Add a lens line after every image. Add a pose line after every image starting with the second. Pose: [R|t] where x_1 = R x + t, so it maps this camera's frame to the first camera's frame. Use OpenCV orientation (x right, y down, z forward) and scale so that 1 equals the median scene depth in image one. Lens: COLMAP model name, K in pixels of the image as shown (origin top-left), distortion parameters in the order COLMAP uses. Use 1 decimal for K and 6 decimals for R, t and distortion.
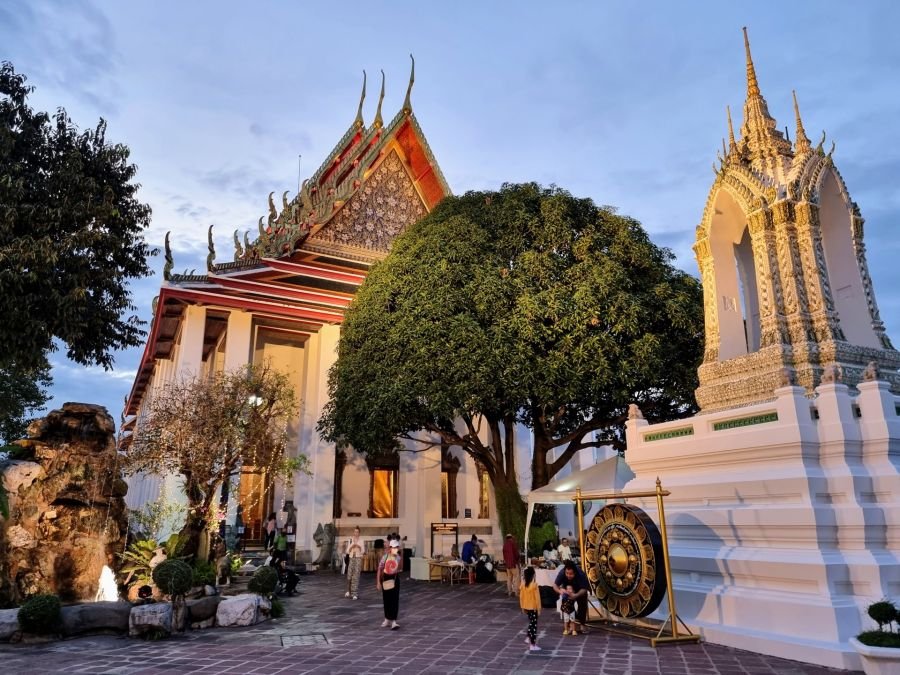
lens RADIAL K [[622.6, 0, 450.0], [0, 622.6, 337.5], [0, 0, 1]] dist [0.164842, -0.127461]
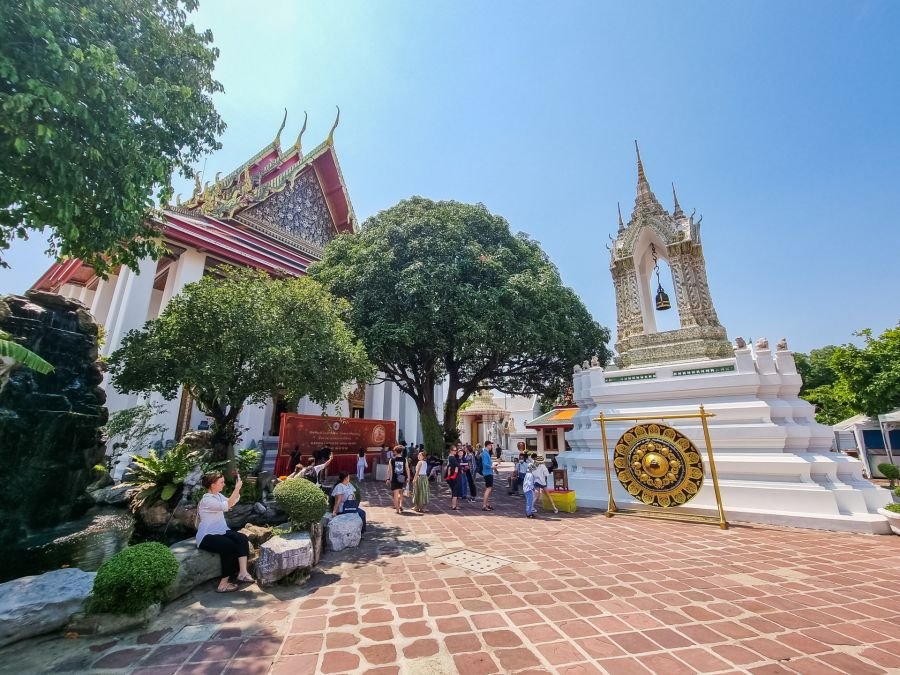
lens RADIAL K [[368.5, 0, 450.0], [0, 368.5, 337.5], [0, 0, 1]] dist [-0.002077, -0.000099]
pose [[0.885009, 0.125942, 0.448217, -0.468593], [-0.129645, 0.991304, -0.022554, 0.153162], [-0.447160, -0.038149, 0.893640, 0.499214]]
